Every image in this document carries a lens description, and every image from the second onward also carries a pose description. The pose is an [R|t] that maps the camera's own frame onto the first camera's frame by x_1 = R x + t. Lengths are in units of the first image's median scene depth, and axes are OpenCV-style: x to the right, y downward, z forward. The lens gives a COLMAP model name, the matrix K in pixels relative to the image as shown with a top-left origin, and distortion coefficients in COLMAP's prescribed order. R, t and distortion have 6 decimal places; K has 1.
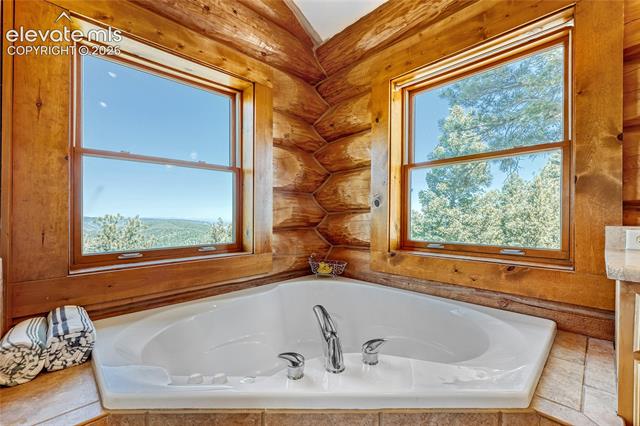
lens RADIAL K [[262.2, 0, 310.6], [0, 262.2, 227.0], [0, 0, 1]] dist [0.003345, 0.000480]
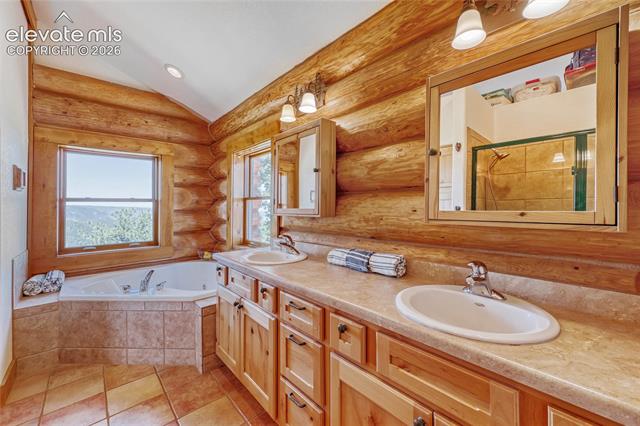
lens RADIAL K [[262.2, 0, 321.4], [0, 262.2, 212.5], [0, 0, 1]] dist [0.003345, 0.000480]
pose [[0.998990, 0.001154, -0.044920, 0.946093], [-0.001537, 0.999963, -0.008481, -0.120391], [0.044908, 0.008542, 0.998955, -0.757202]]
